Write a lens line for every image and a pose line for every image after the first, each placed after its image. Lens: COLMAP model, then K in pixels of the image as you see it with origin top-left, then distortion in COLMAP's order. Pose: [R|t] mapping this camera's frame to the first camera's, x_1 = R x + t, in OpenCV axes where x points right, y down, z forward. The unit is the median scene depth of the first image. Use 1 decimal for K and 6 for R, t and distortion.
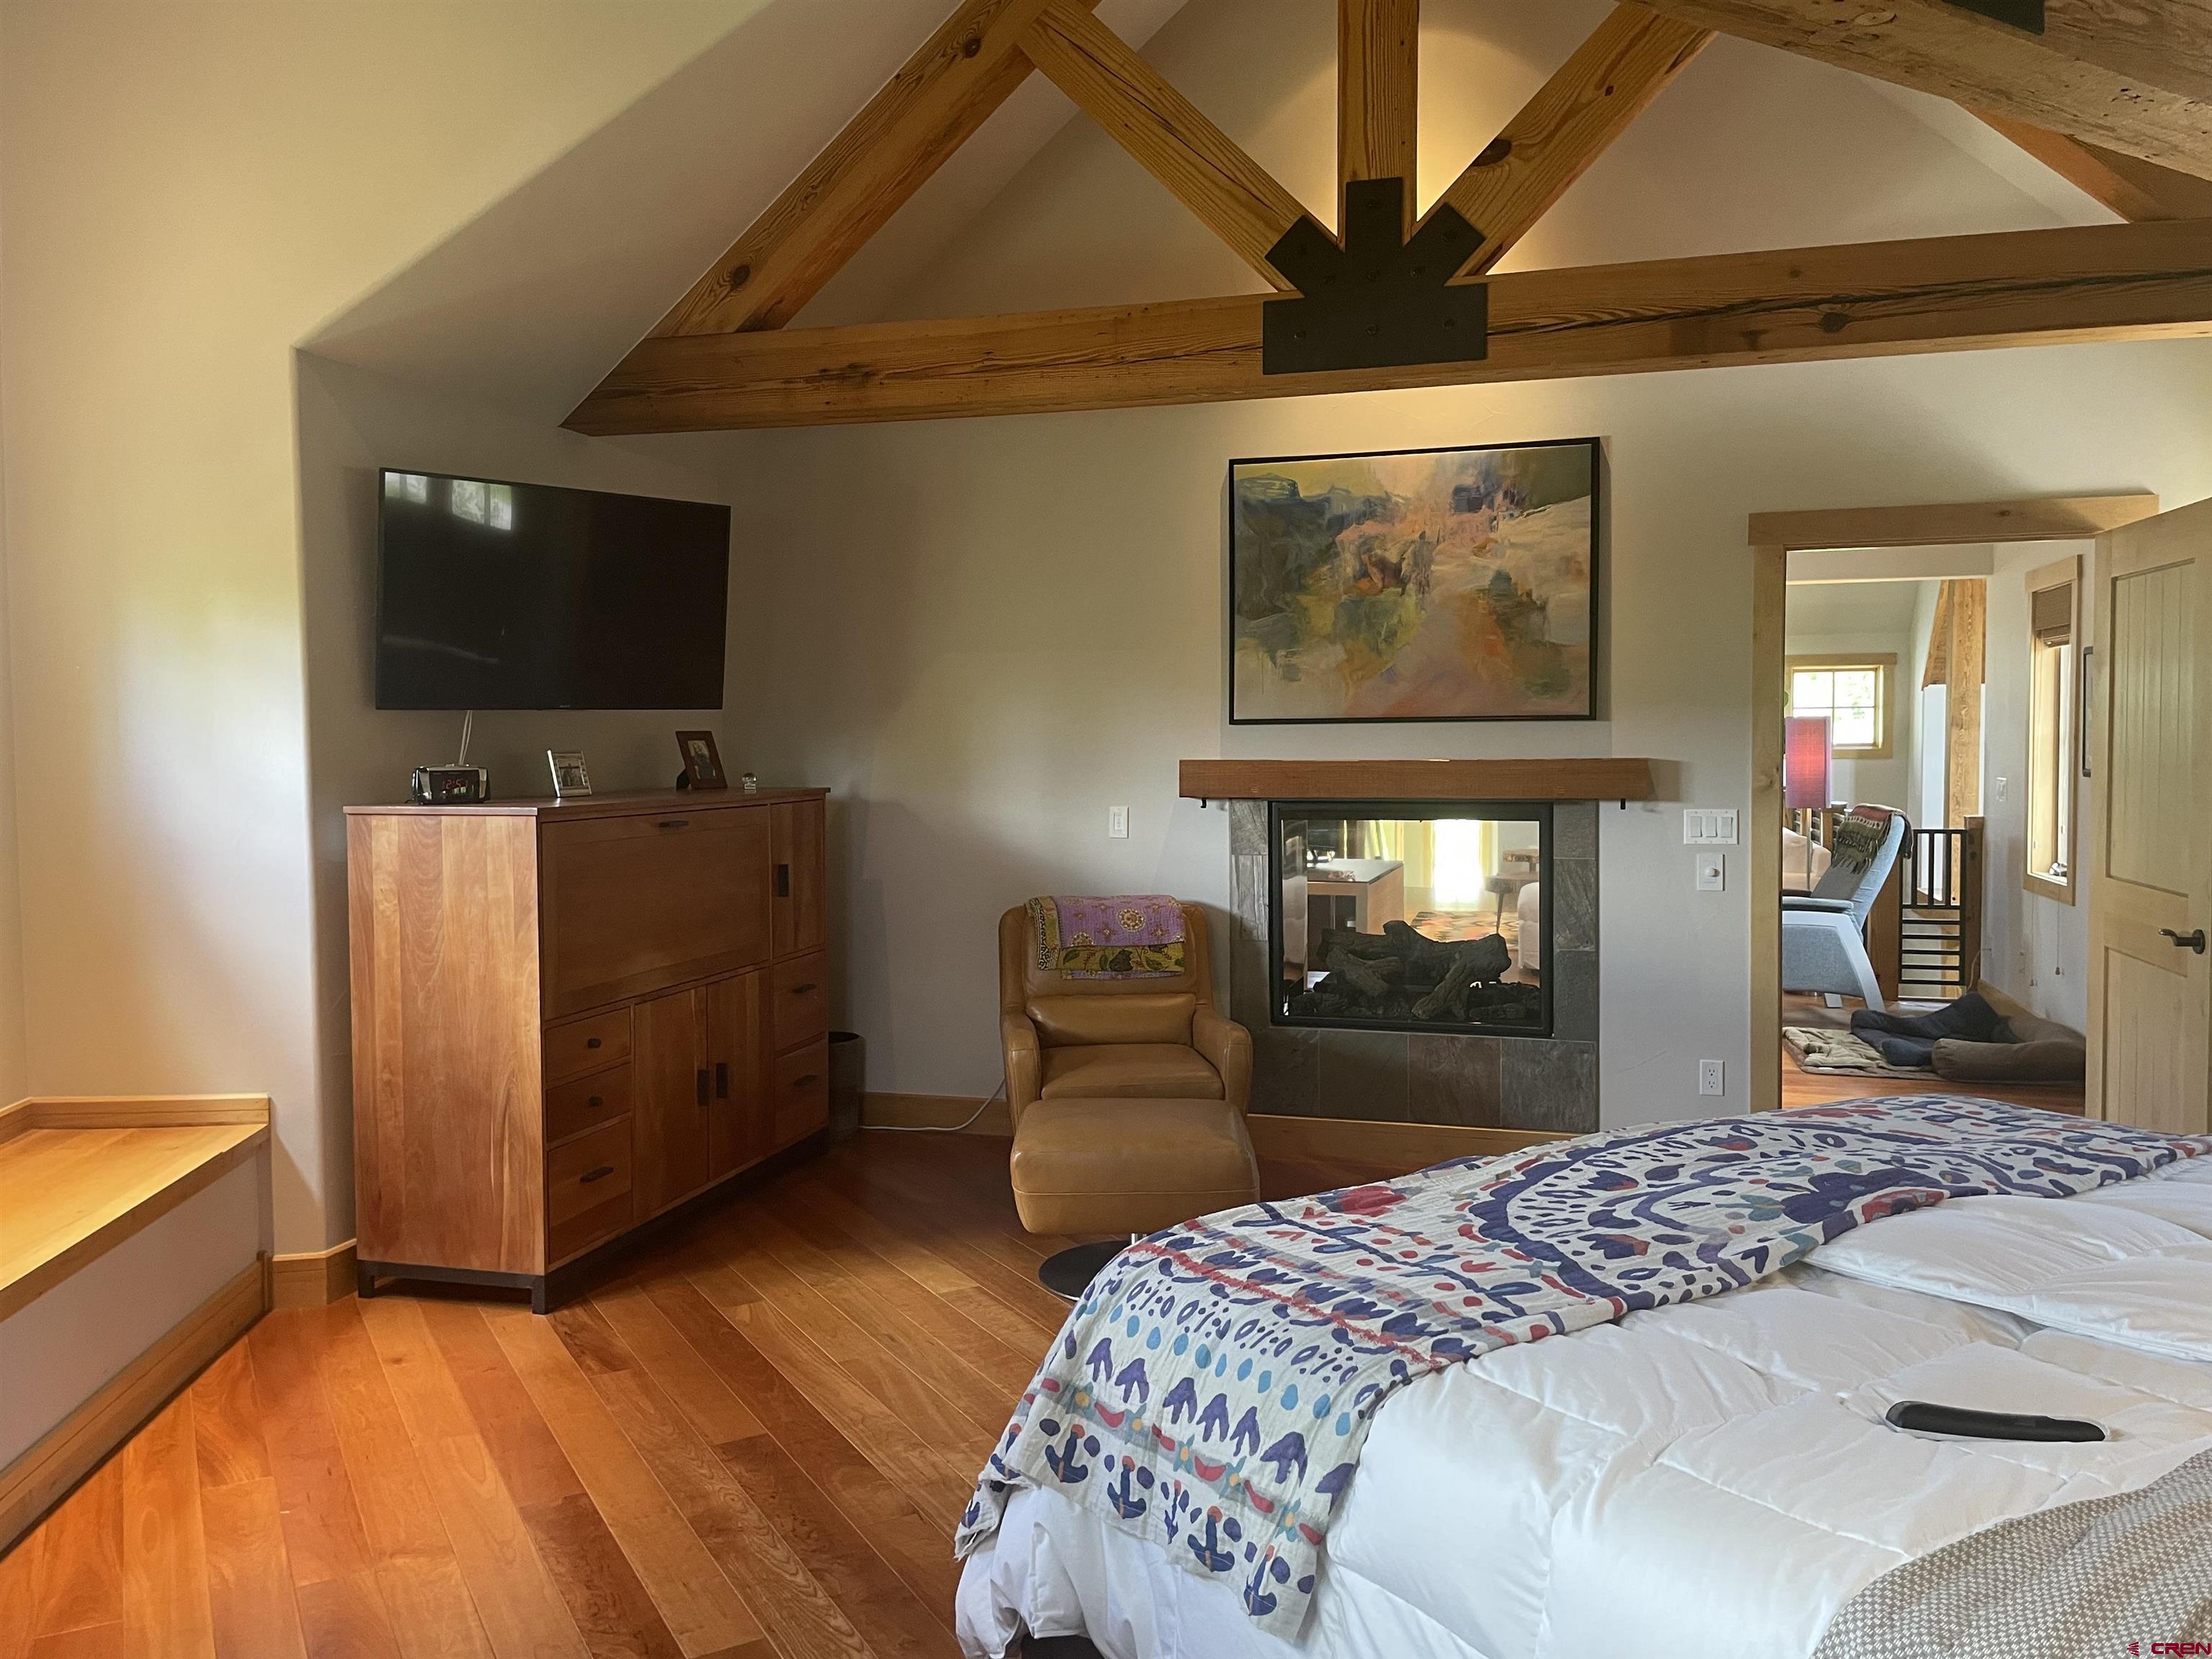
lens RADIAL K [[1649.6, 0, 1106.0], [0, 1649.6, 829.5], [0, 0, 1]] dist [0.000479, -0.001145]
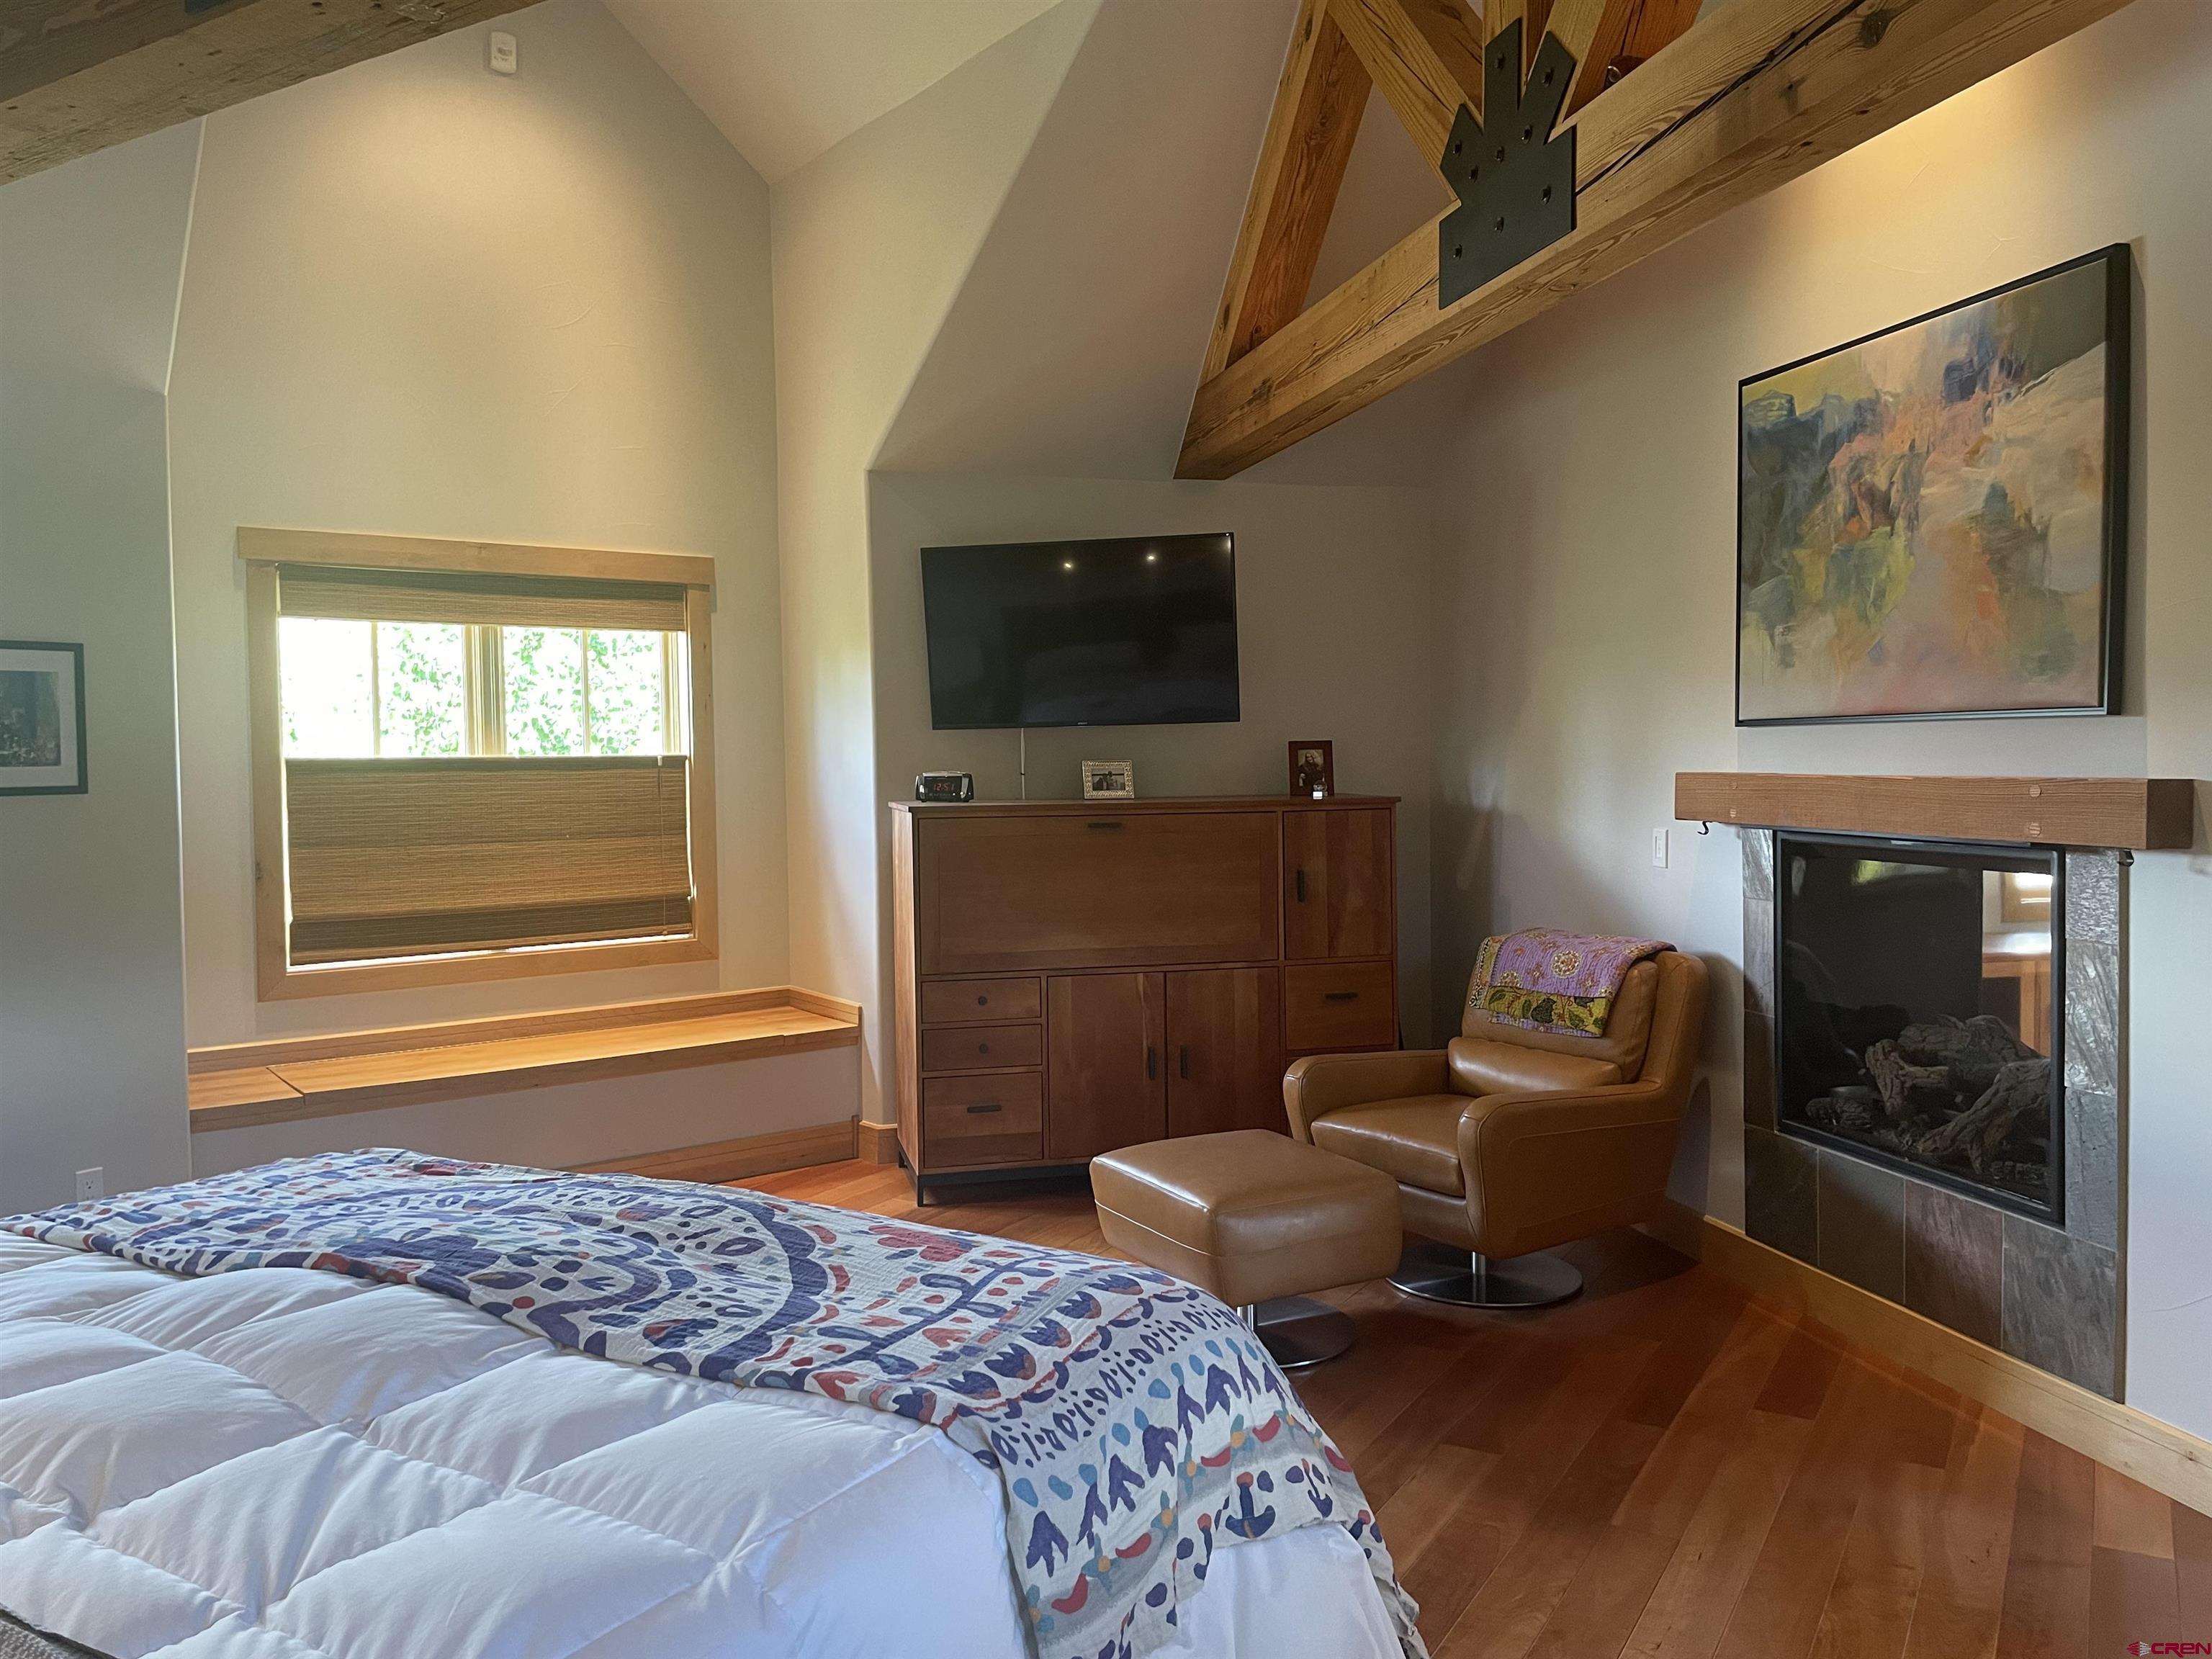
lens RADIAL K [[1714.7, 0, 1106.0], [0, 1714.7, 829.5], [0, 0, 1]] dist [-0.008129, -0.063221]
pose [[0.462633, 0.041196, -0.885592, 0.663472], [-0.040399, 0.998862, 0.025361, -0.025124], [0.885629, 0.024044, 0.463771, 0.386082]]
